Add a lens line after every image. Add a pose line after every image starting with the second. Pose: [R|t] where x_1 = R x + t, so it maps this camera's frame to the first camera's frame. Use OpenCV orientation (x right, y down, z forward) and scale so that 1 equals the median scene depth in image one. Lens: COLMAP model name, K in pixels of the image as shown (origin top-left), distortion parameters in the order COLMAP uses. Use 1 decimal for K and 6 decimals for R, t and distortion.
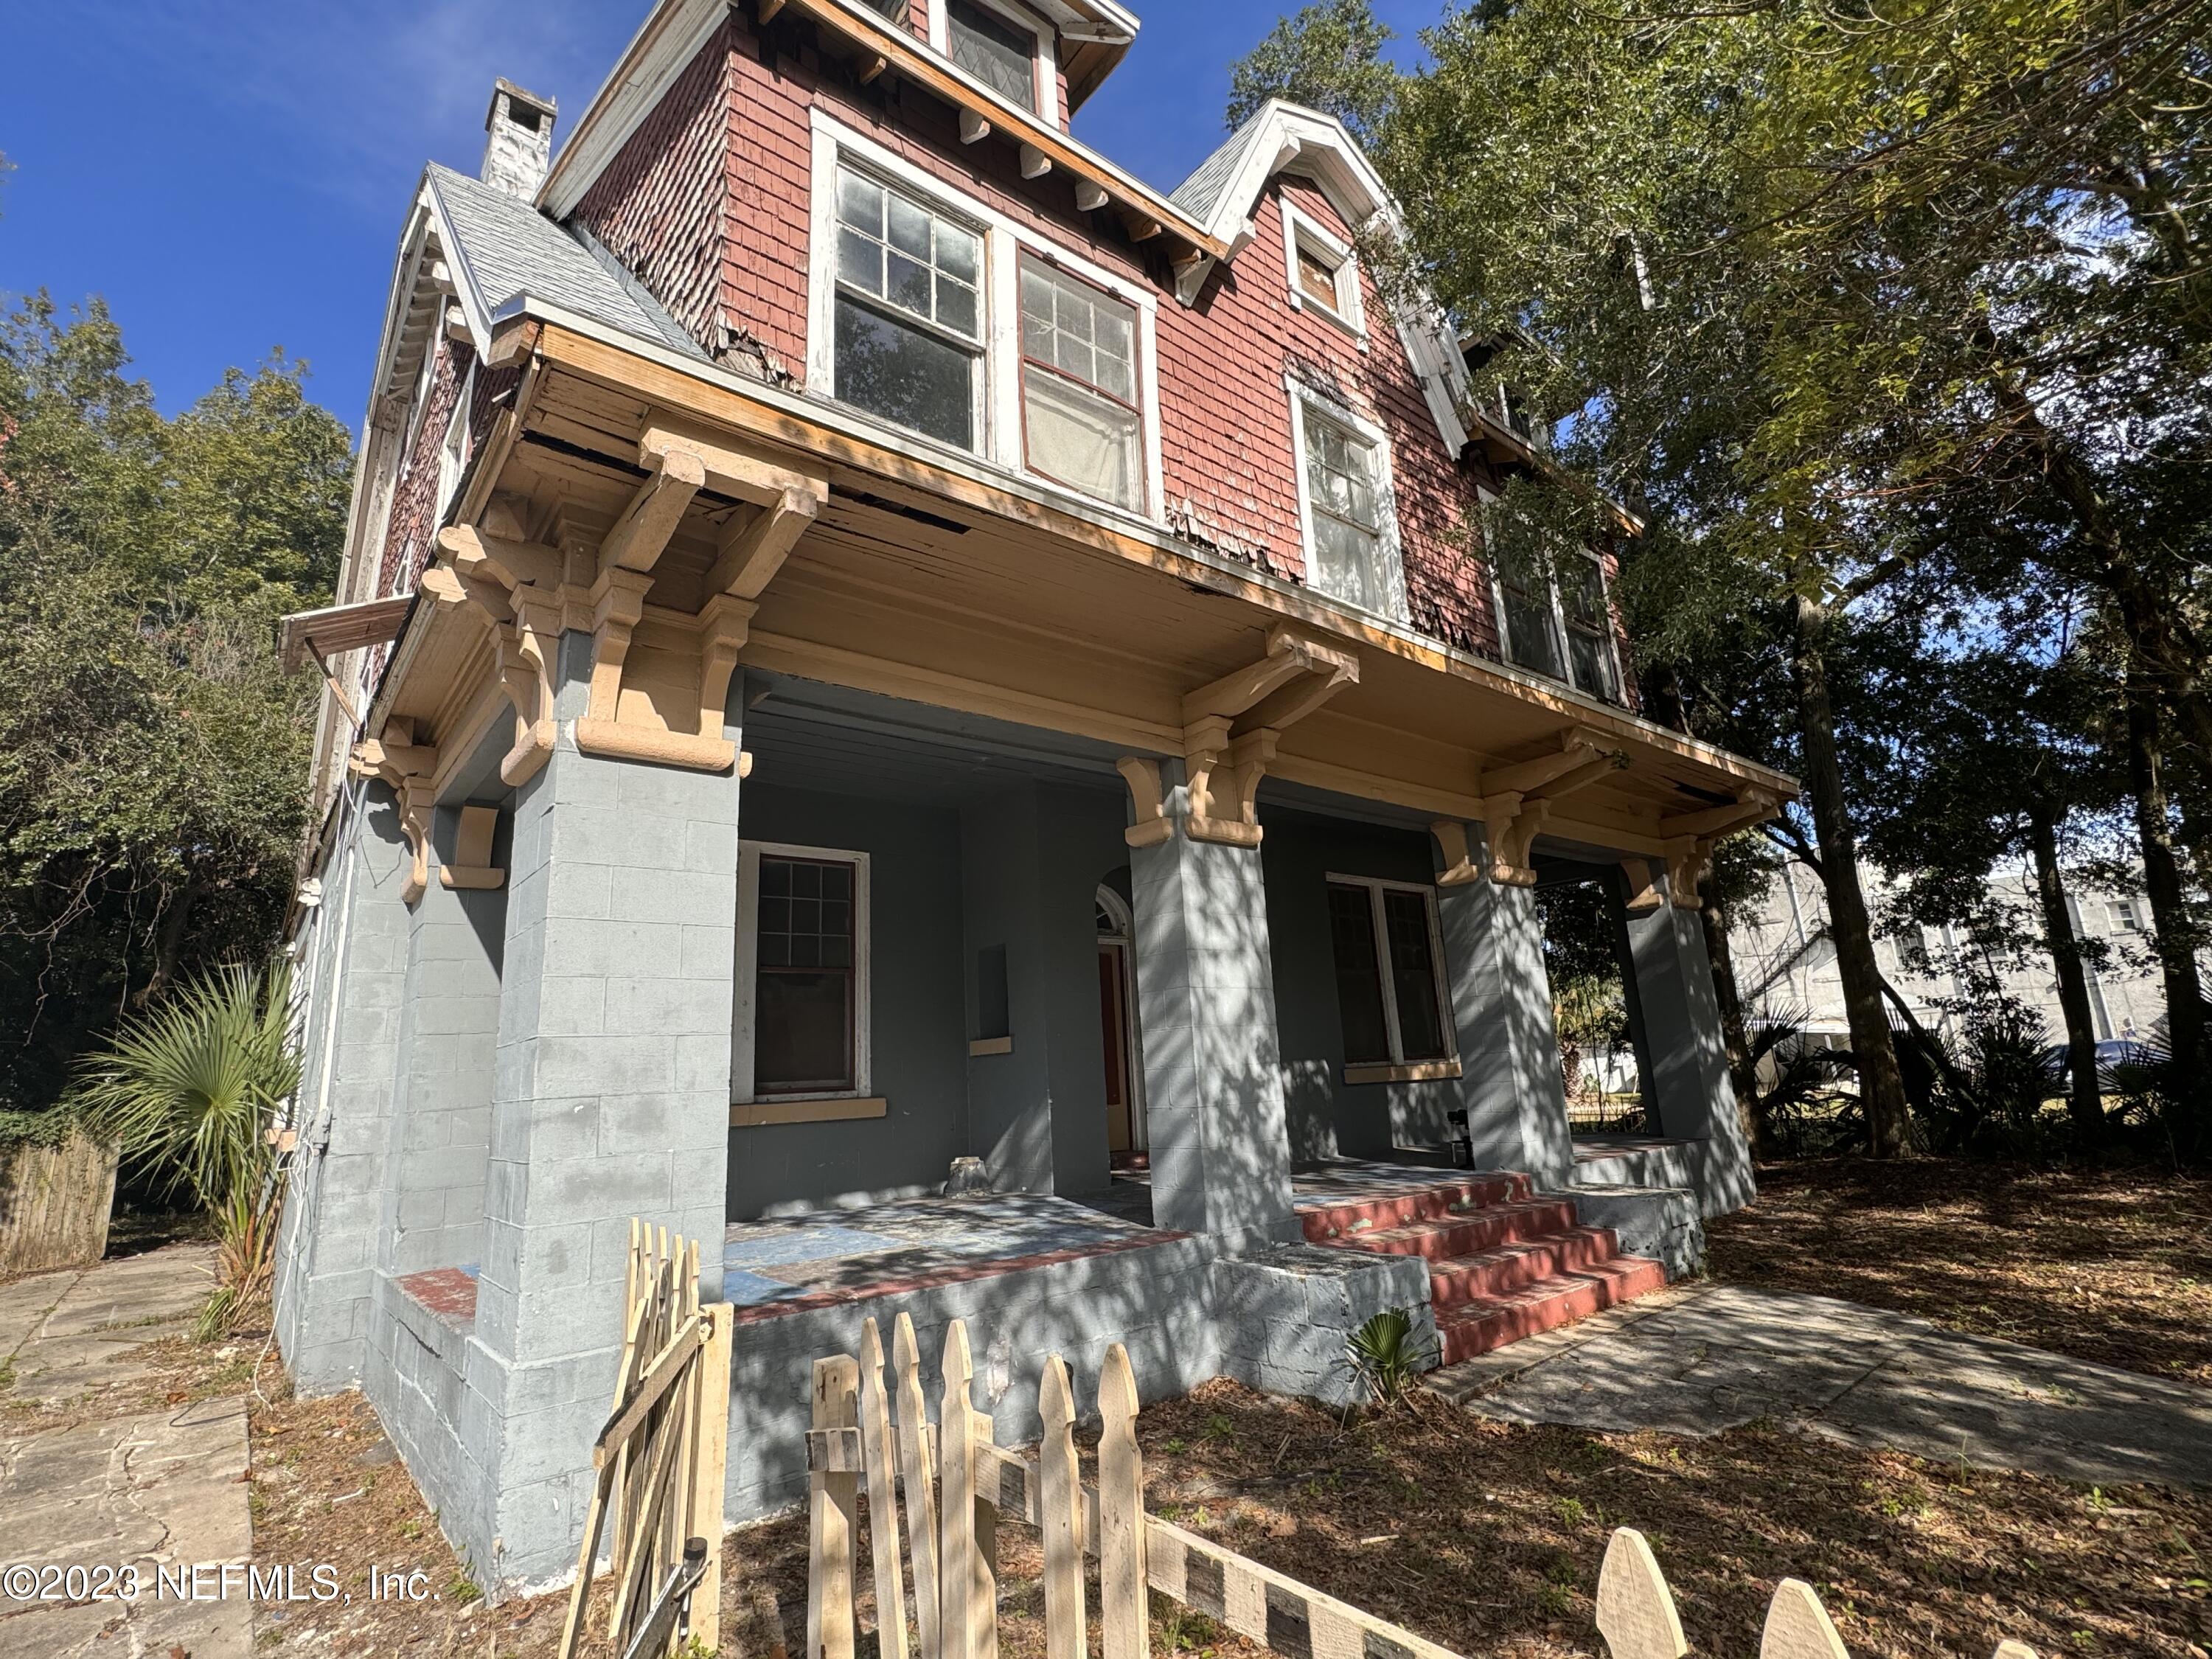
lens RADIAL K [[1035.8, 0, 1085.8], [0, 1035.8, 811.7], [0, 0, 1]] dist [-0.004386, 0.000989]
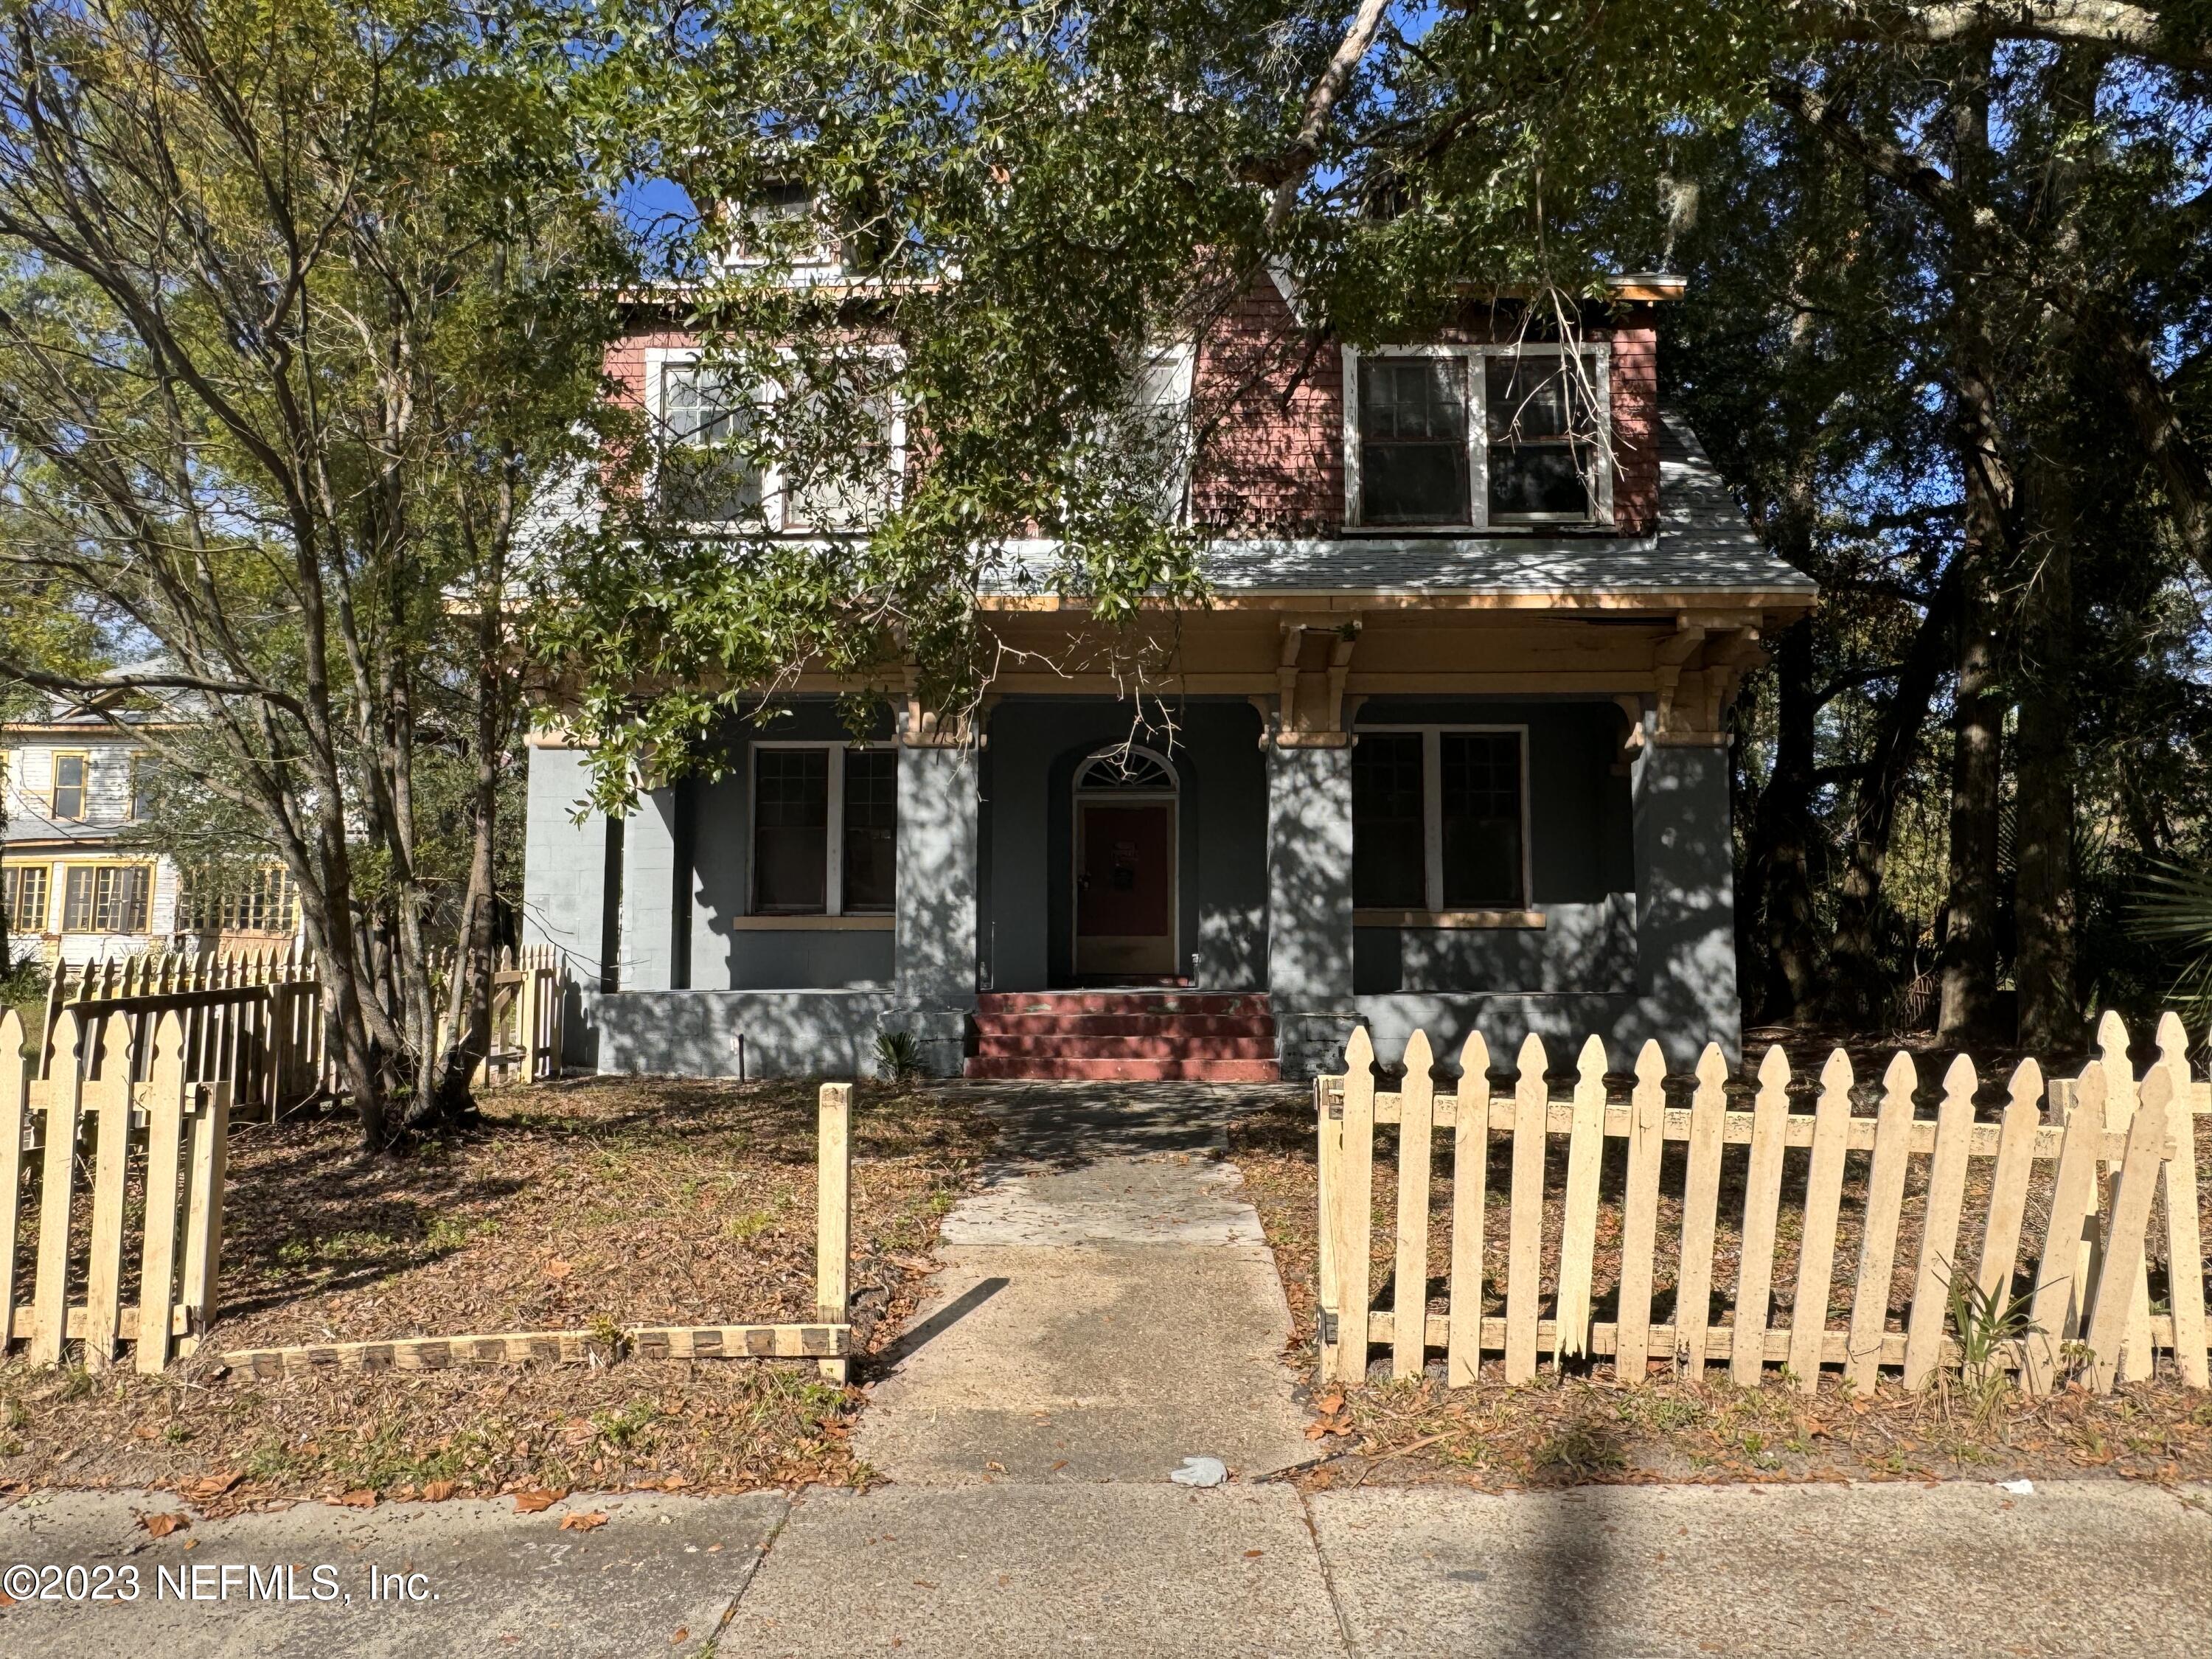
lens RADIAL K [[1554.2, 0, 1108.2], [0, 1554.2, 792.3], [0, 0, 1]] dist [-0.005642, -0.000500]
pose [[0.764371, -0.019669, -0.644477, 1.756966], [0.120495, 0.986283, 0.112811, -0.127952], [0.633418, -0.163885, 0.756256, -0.525148]]
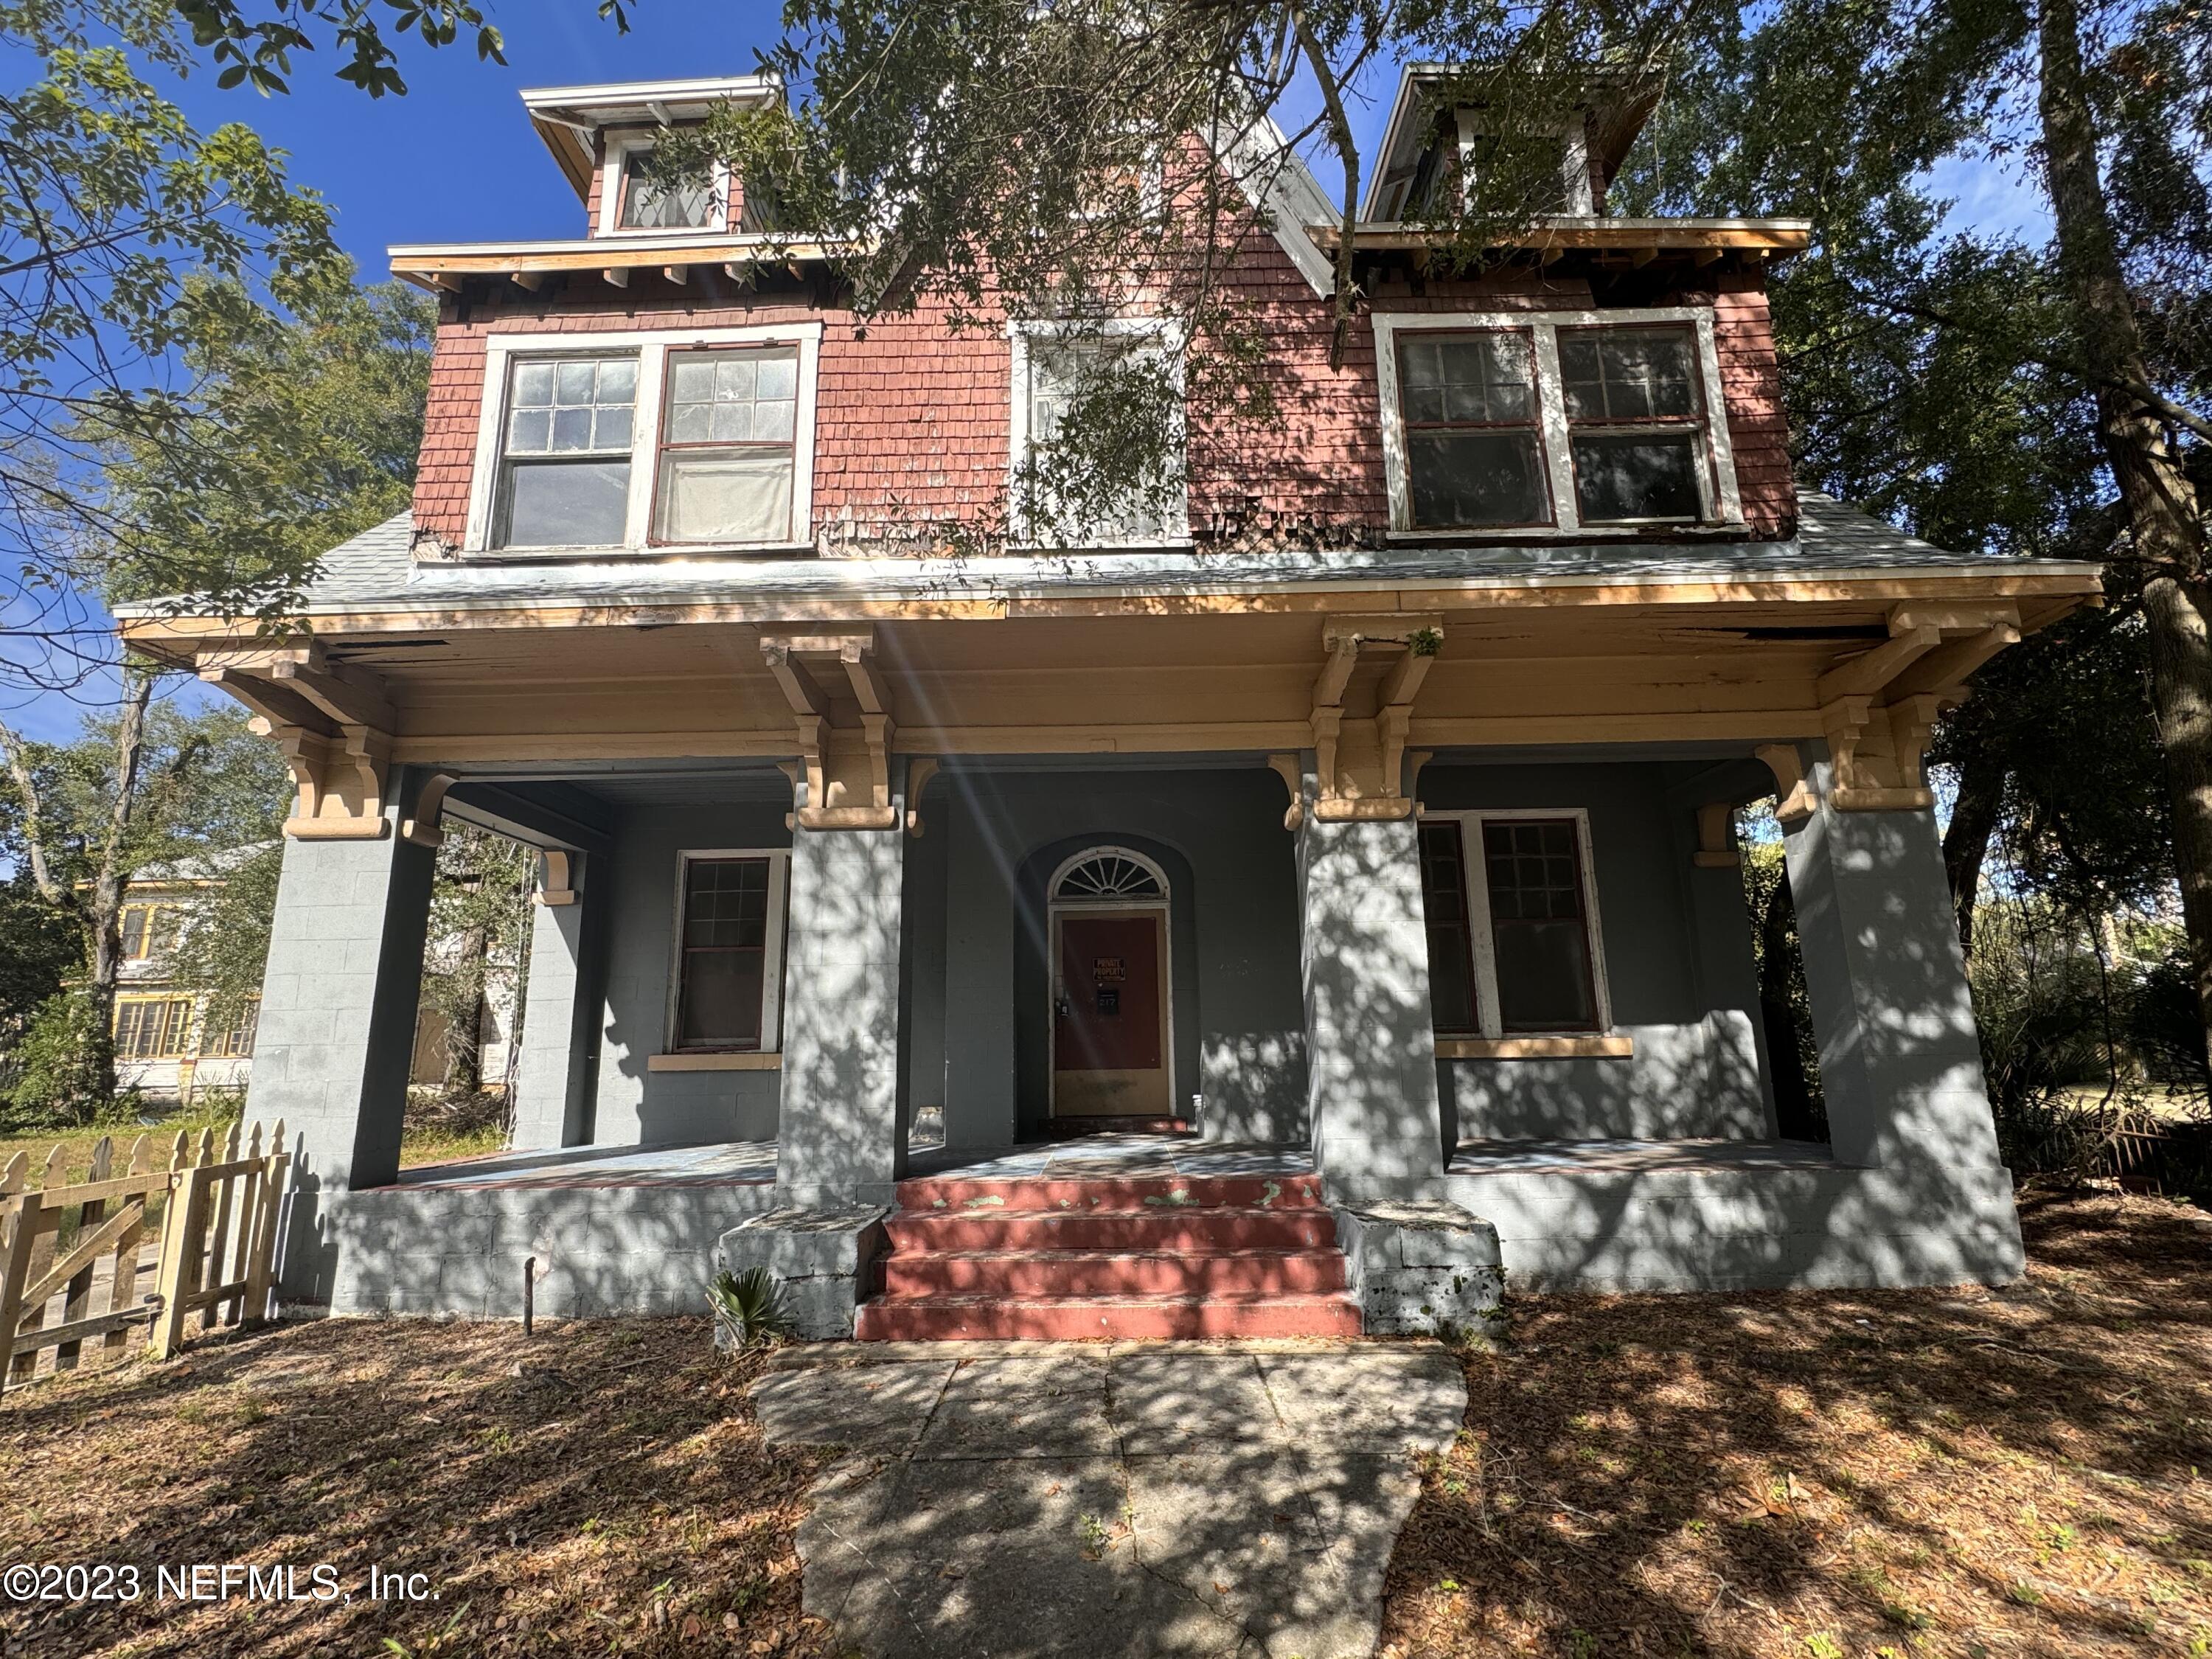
lens RADIAL K [[1035.8, 0, 1110.7], [0, 1035.8, 813.7], [0, 0, 1]] dist [-0.004386, 0.000989]
pose [[0.769572, -0.104513, -0.629949, 1.029008], [0.135531, 0.990772, 0.001195, 0.050378], [0.624011, -0.086297, 0.776636, 0.349277]]
